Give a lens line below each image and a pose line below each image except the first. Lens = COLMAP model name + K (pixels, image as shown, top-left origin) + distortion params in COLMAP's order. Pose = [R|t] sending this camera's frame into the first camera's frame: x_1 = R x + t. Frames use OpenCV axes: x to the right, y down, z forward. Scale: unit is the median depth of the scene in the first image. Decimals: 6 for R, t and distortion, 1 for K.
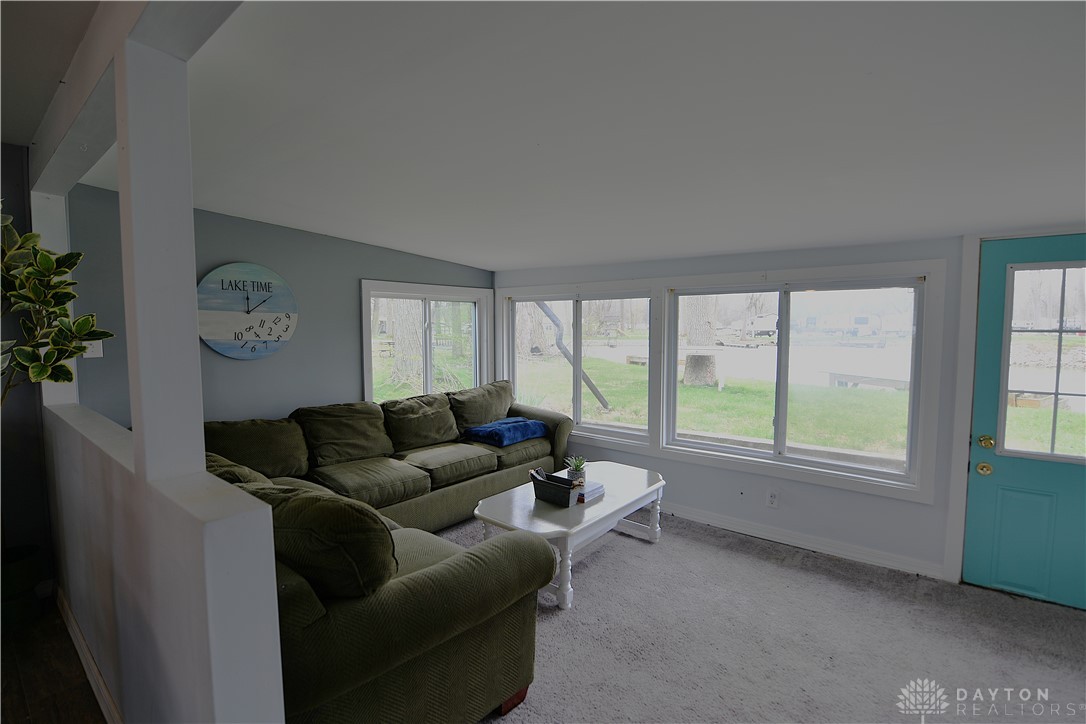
lens RADIAL K [[486.9, 0, 537.7], [0, 486.9, 356.8], [0, 0, 1]] dist [0.000614, -0.000012]
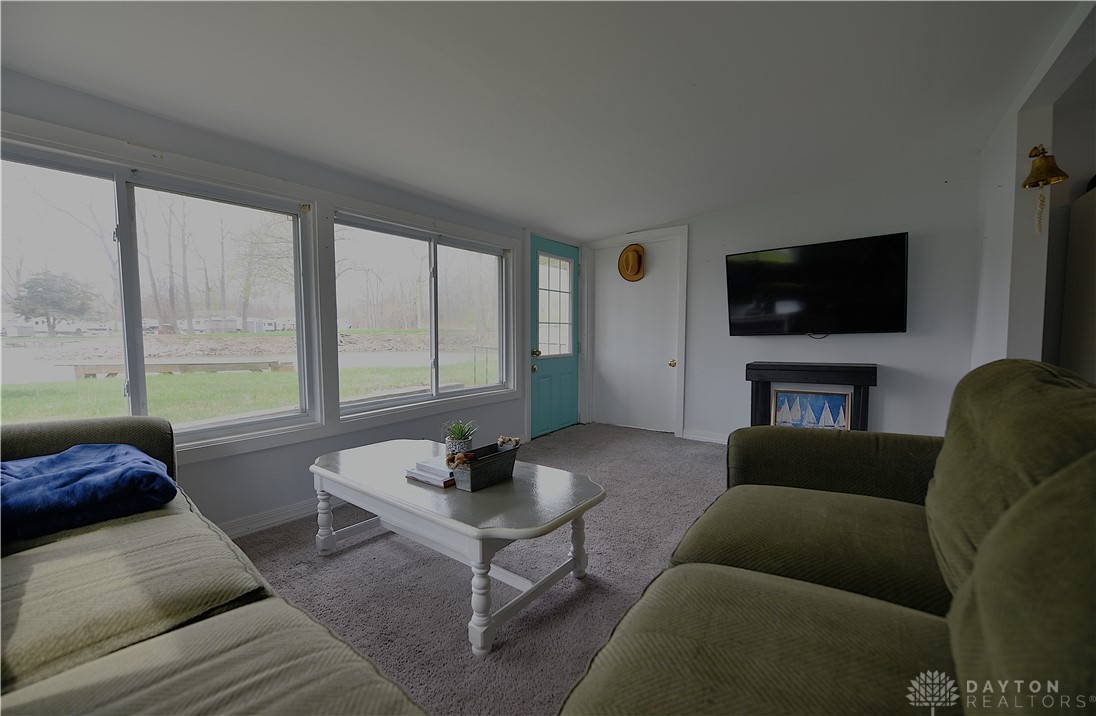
lens RADIAL K [[435.6, 0, 548.0], [0, 435.6, 358.0], [0, 0, 1]] dist [-0.016881, -0.000255]
pose [[-0.042958, -0.067911, 0.996766, -0.417917], [0.062467, 0.995552, 0.070520, 0.058369], [-0.997122, 0.065295, -0.038525, 0.686691]]
